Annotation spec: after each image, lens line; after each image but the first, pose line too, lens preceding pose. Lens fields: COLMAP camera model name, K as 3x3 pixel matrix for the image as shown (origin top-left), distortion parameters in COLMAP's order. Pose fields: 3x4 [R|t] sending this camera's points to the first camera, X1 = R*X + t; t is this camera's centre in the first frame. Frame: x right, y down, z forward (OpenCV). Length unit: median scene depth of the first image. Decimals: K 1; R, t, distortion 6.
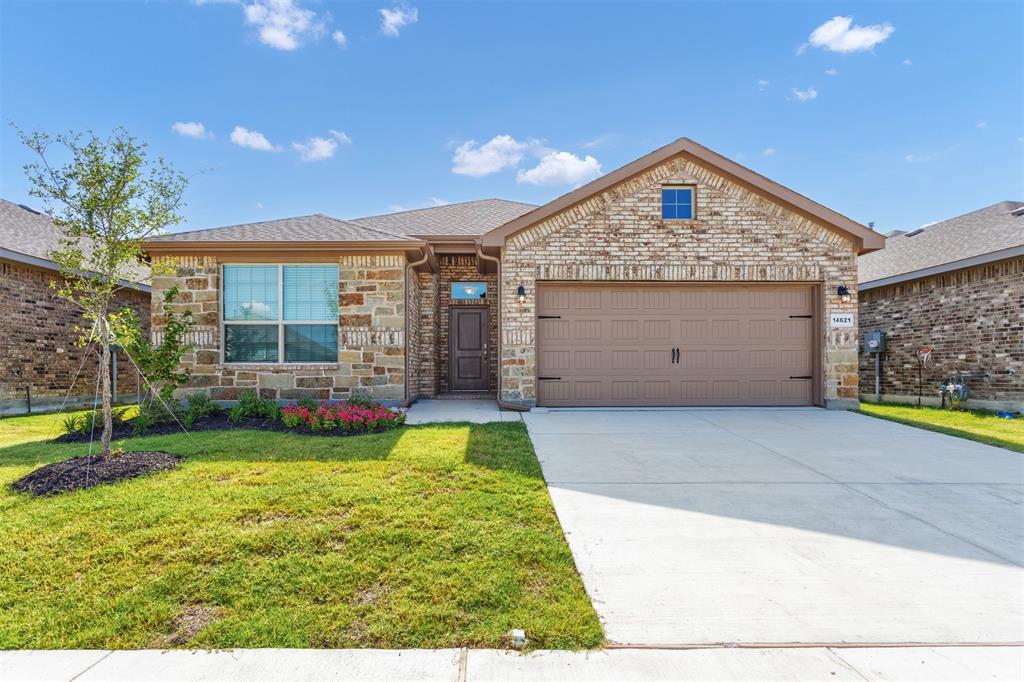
lens RADIAL K [[493.3, 0, 488.7], [0, 493.3, 362.7], [0, 0, 1]] dist [-0.002005, 0.000243]
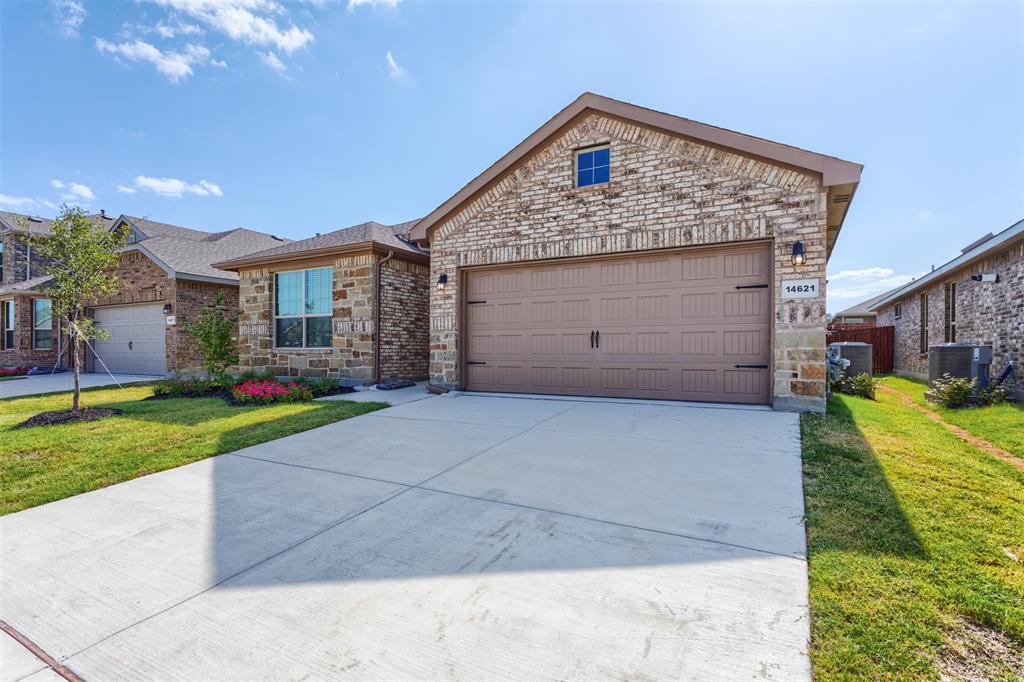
lens RADIAL K [[488.6, 0, 511.4], [0, 488.6, 347.1], [0, 0, 1]] dist [0.000509, 0.002861]
pose [[0.878196, -0.001428, -0.478298, 0.681560], [0.005014, 0.999968, 0.006221, -0.006878], [0.478274, -0.007862, 0.878175, 0.160423]]
